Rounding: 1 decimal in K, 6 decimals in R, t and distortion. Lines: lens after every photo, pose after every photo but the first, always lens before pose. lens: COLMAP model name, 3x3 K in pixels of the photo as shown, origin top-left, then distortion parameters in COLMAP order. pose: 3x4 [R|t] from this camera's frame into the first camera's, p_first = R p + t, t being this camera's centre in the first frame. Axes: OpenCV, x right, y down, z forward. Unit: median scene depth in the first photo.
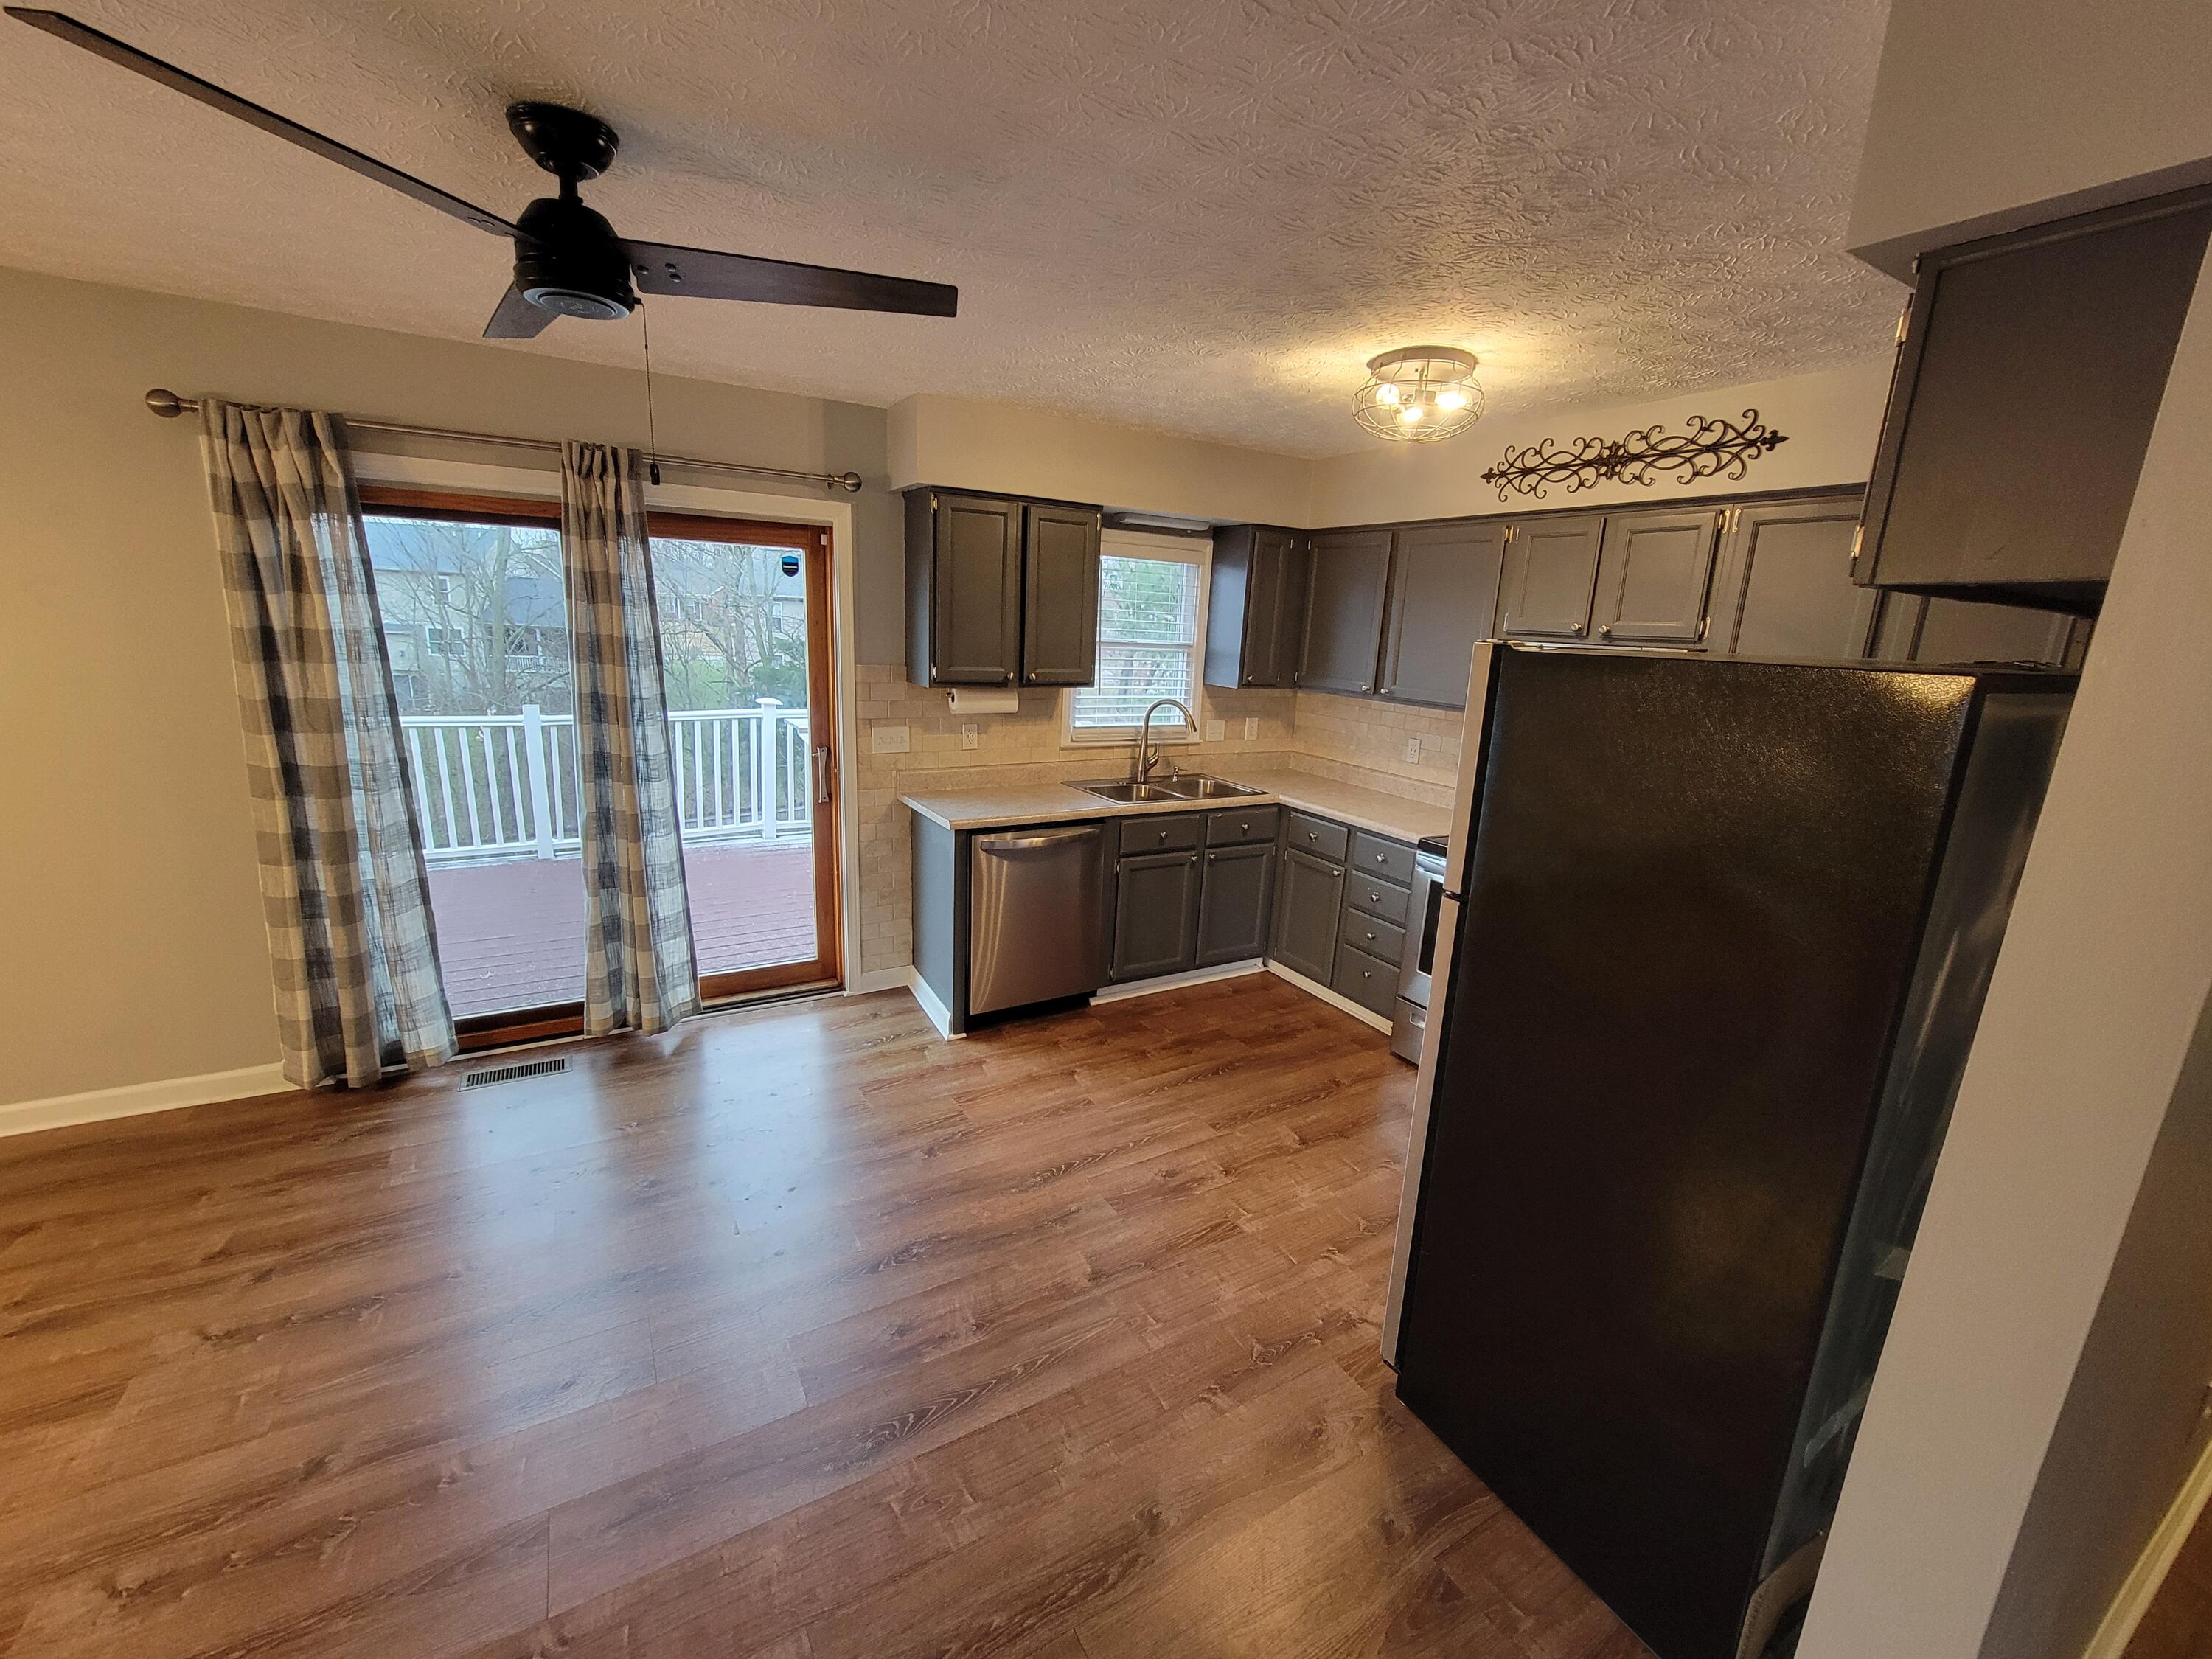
lens RADIAL K [[901.3, 0, 1110.2], [0, 901.3, 832.6], [0, 0, 1]] dist [-0.002180, 0.001065]
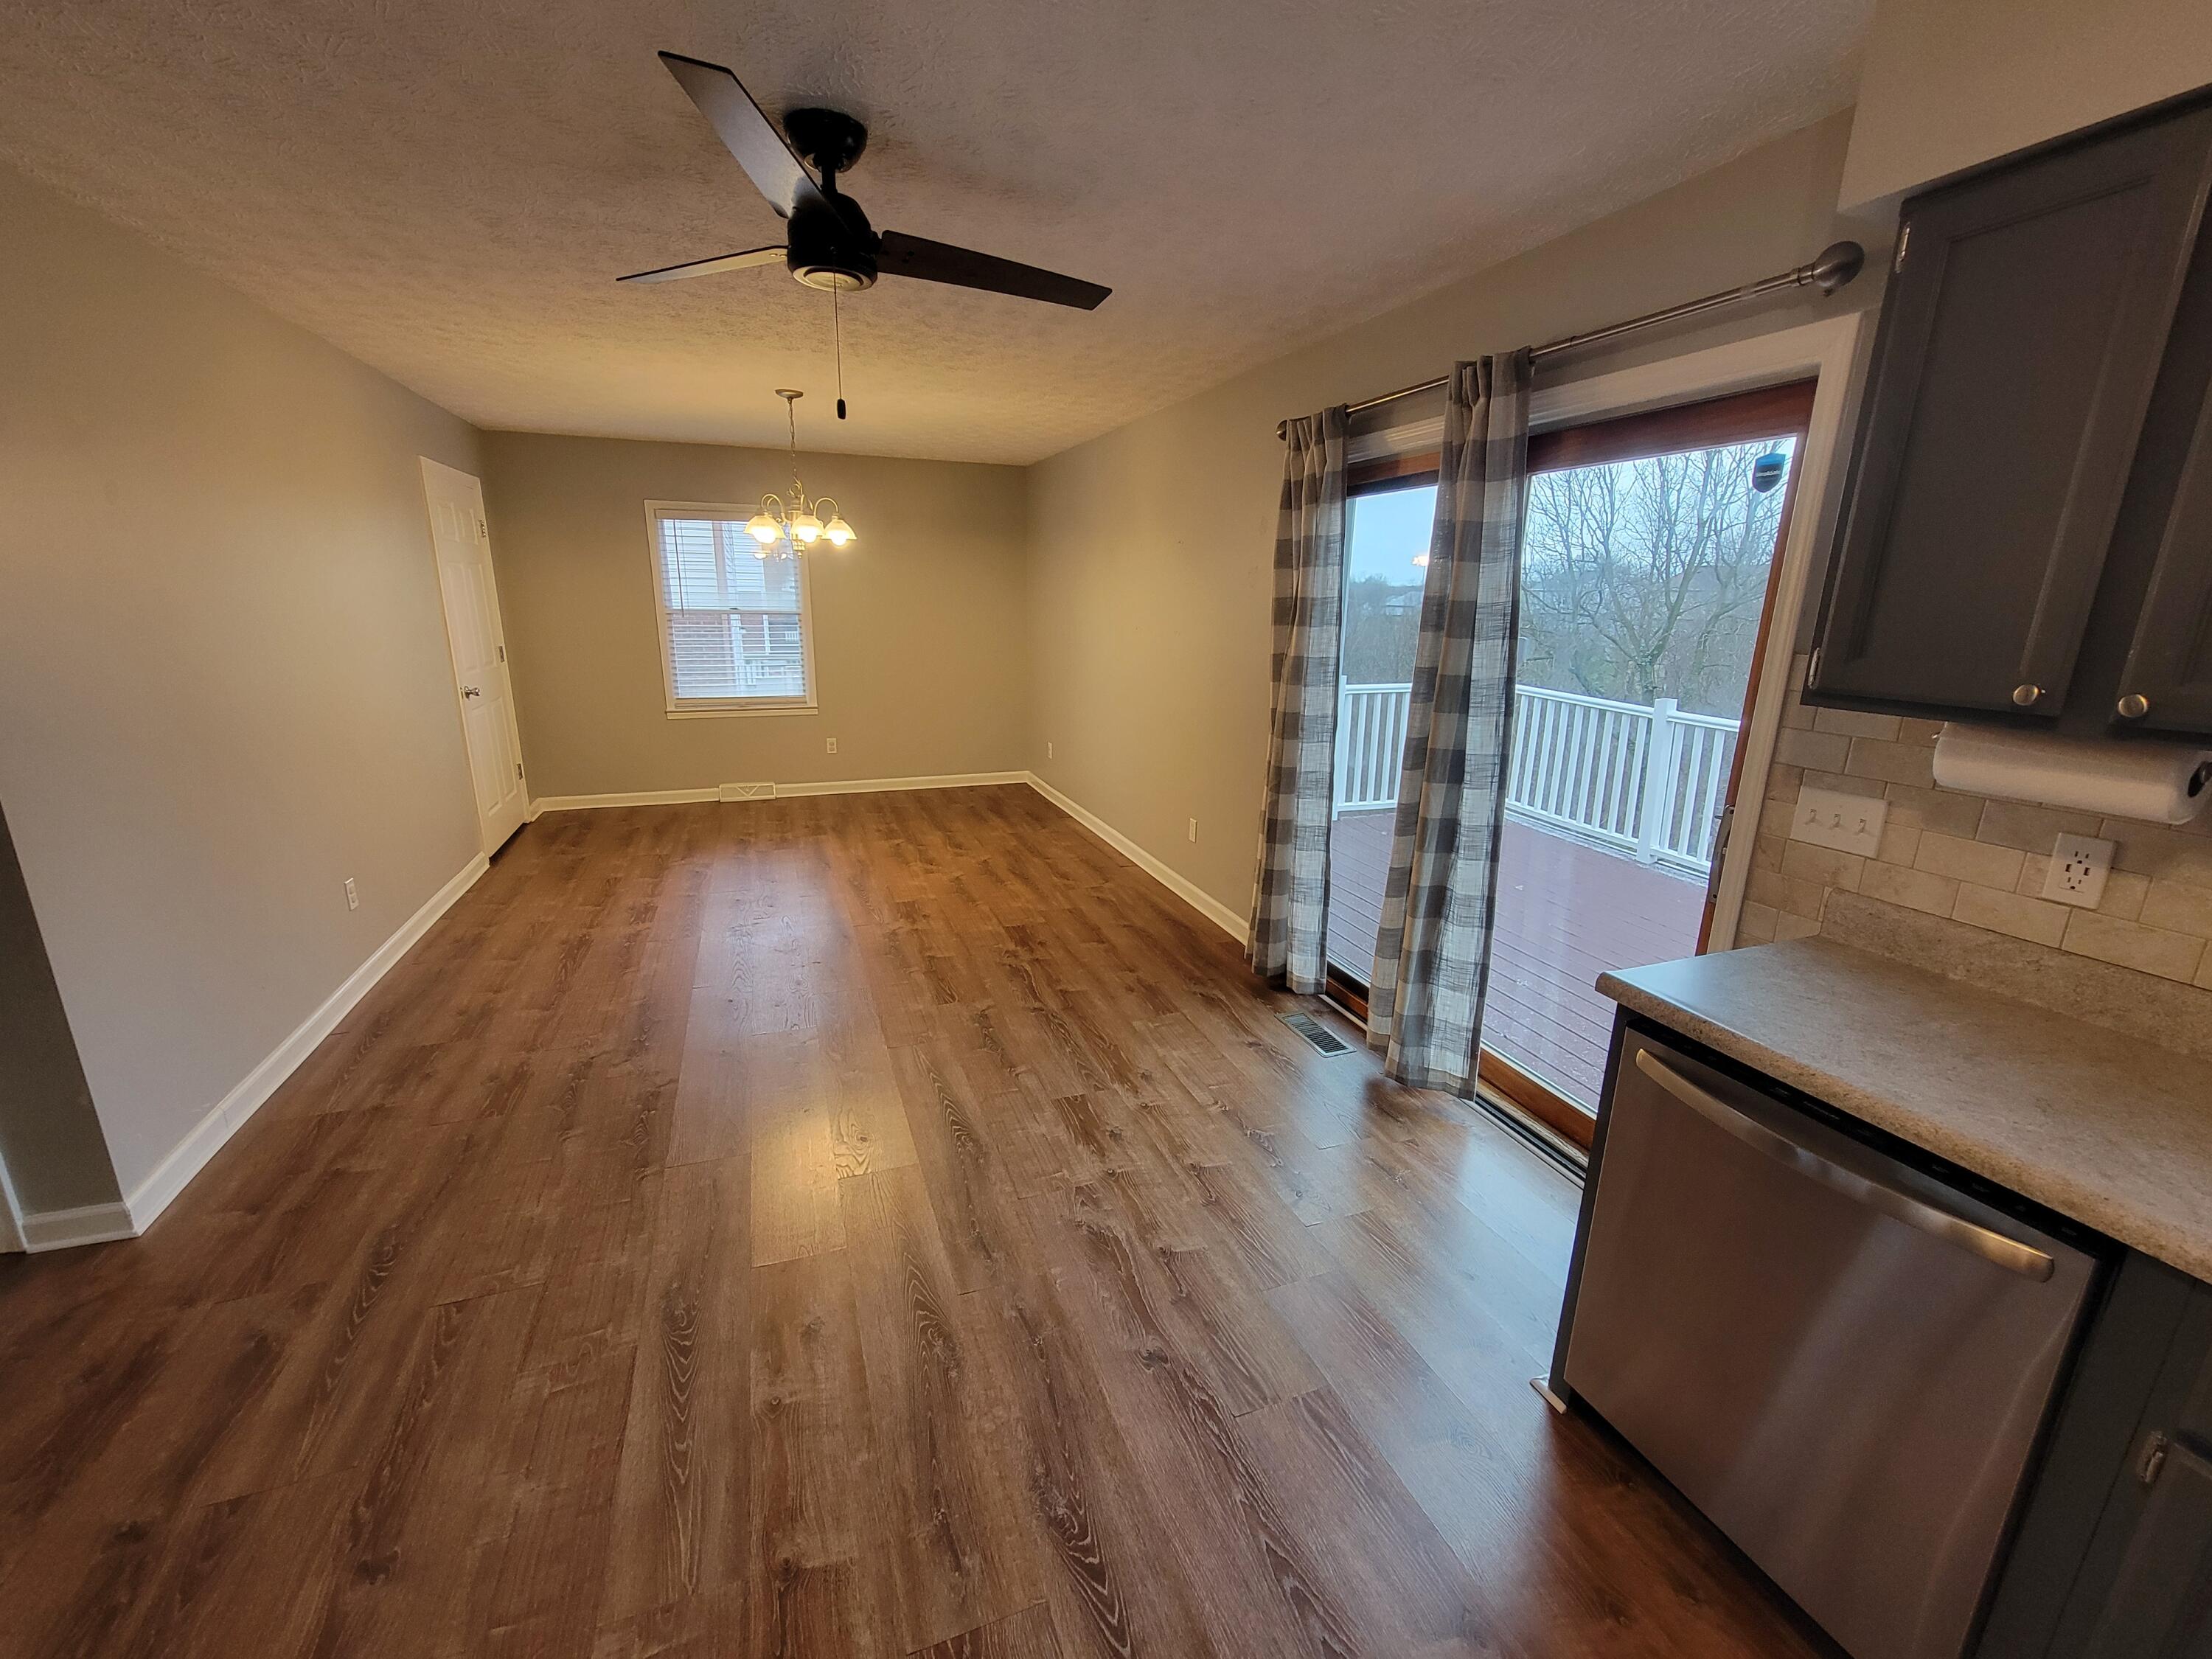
lens RADIAL K [[901.3, 0, 1106.9], [0, 901.3, 829.3], [0, 0, 1]] dist [-0.002180, 0.001065]
pose [[-0.169681, 0.203537, -0.964252, 0.331909], [-0.251794, 0.937011, 0.242095, -0.143394], [0.952790, 0.283871, -0.107744, 0.854863]]
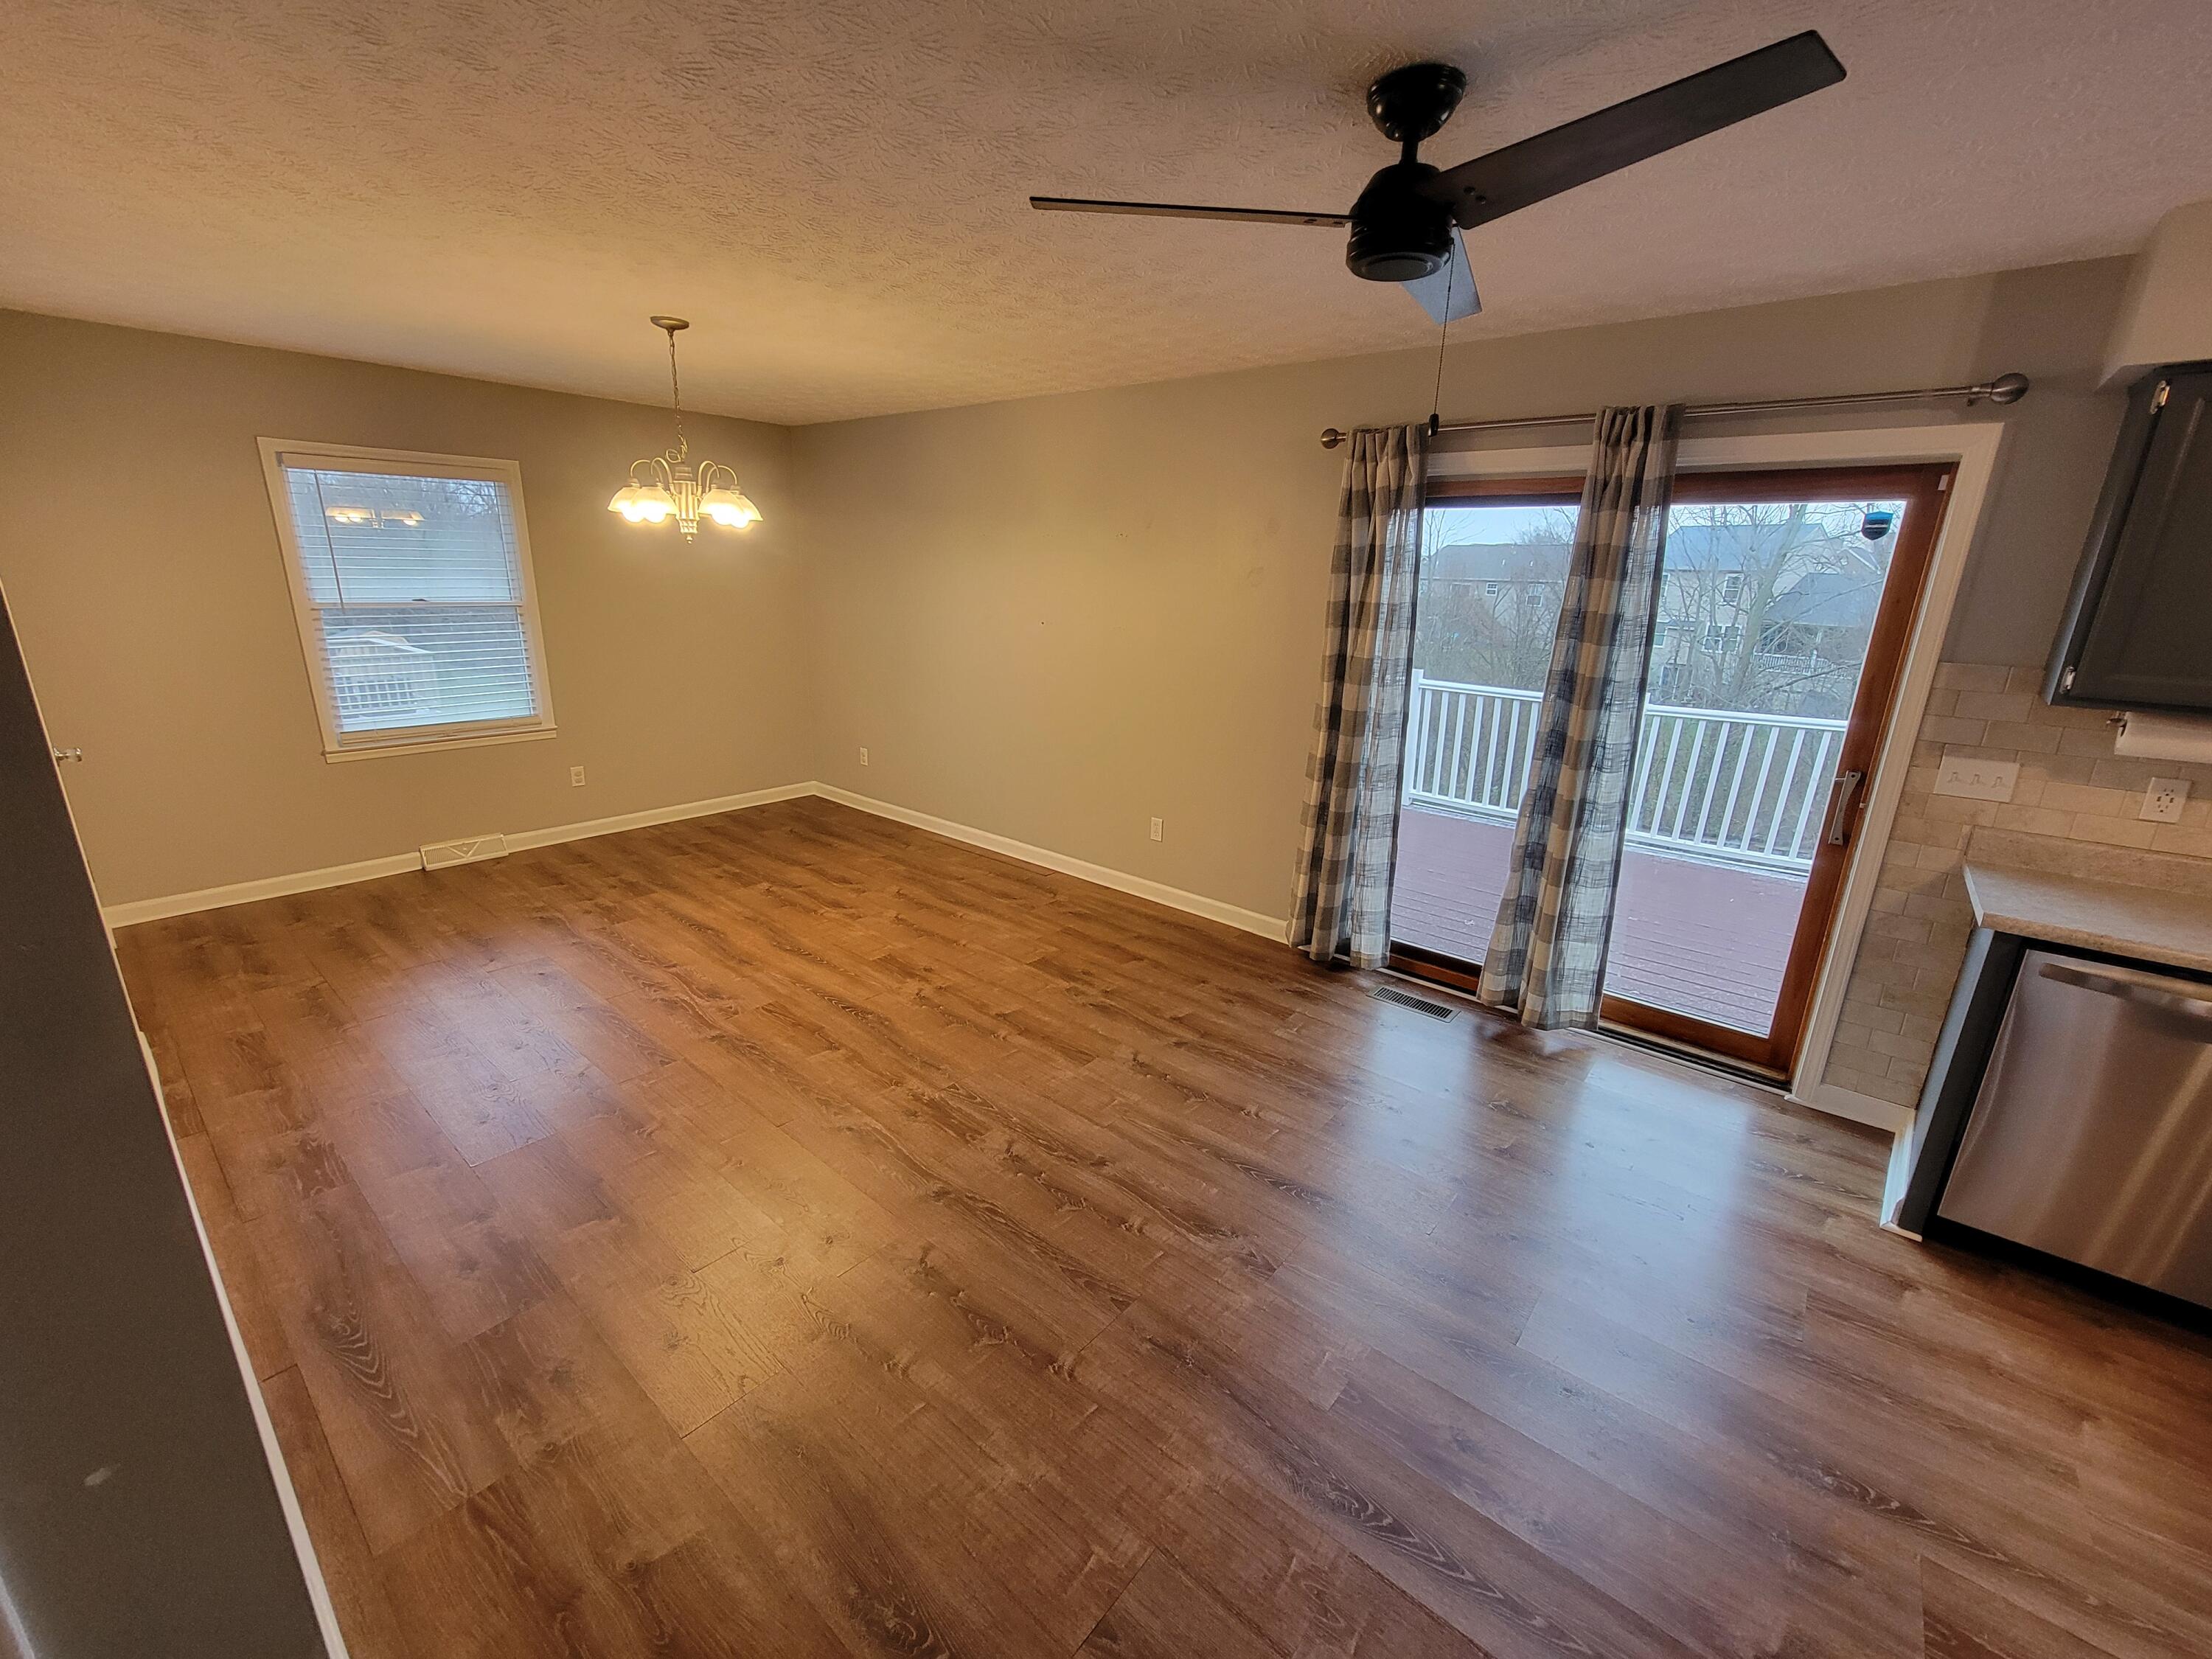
lens RADIAL K [[901.3, 0, 1109.2], [0, 901.3, 832.0], [0, 0, 1]] dist [-0.002180, 0.001065]
pose [[0.336747, 0.230073, -0.913054, 0.194237], [-0.229084, 0.960571, 0.157557, -0.028315], [0.913303, 0.156110, 0.376176, 0.210881]]
